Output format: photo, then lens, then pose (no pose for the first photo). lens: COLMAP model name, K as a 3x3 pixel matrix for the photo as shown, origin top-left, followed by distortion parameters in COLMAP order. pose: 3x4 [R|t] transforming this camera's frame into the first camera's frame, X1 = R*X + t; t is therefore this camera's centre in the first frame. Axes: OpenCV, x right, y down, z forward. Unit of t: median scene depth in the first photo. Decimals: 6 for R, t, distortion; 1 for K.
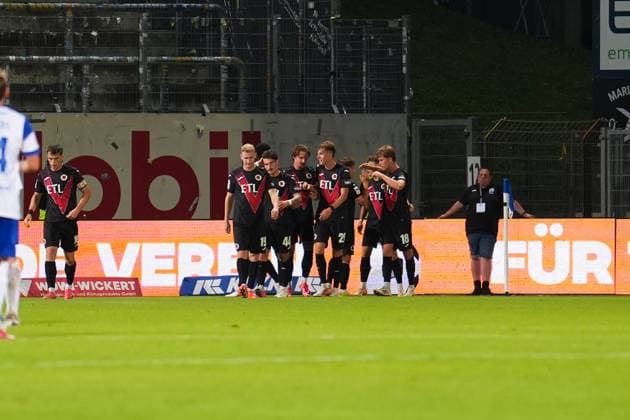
lens RADIAL K [[4450.7, 0, 315.0], [0, 4450.7, 210.0], [0, 0, 1]] dist [0.148699, 3.167579]
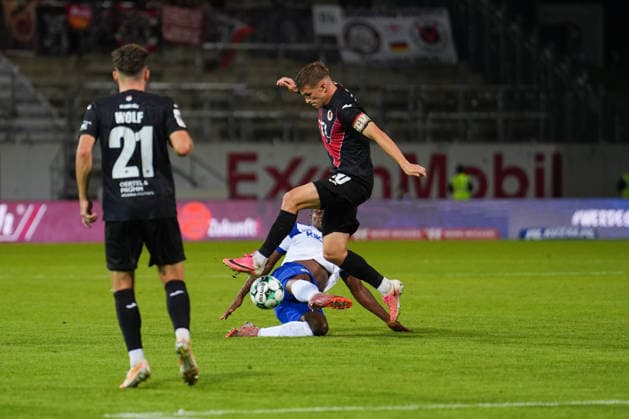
lens RADIAL K [[4443.6, 0, 314.5], [0, 4443.6, 209.5], [0, 0, 1]] dist [0.148699, 3.167579]
pose [[0.997217, 0.000594, -0.074551, 0.023964], [0.000853, 0.999812, 0.019380, -0.030547], [0.074549, -0.019390, 0.997029, -0.897848]]
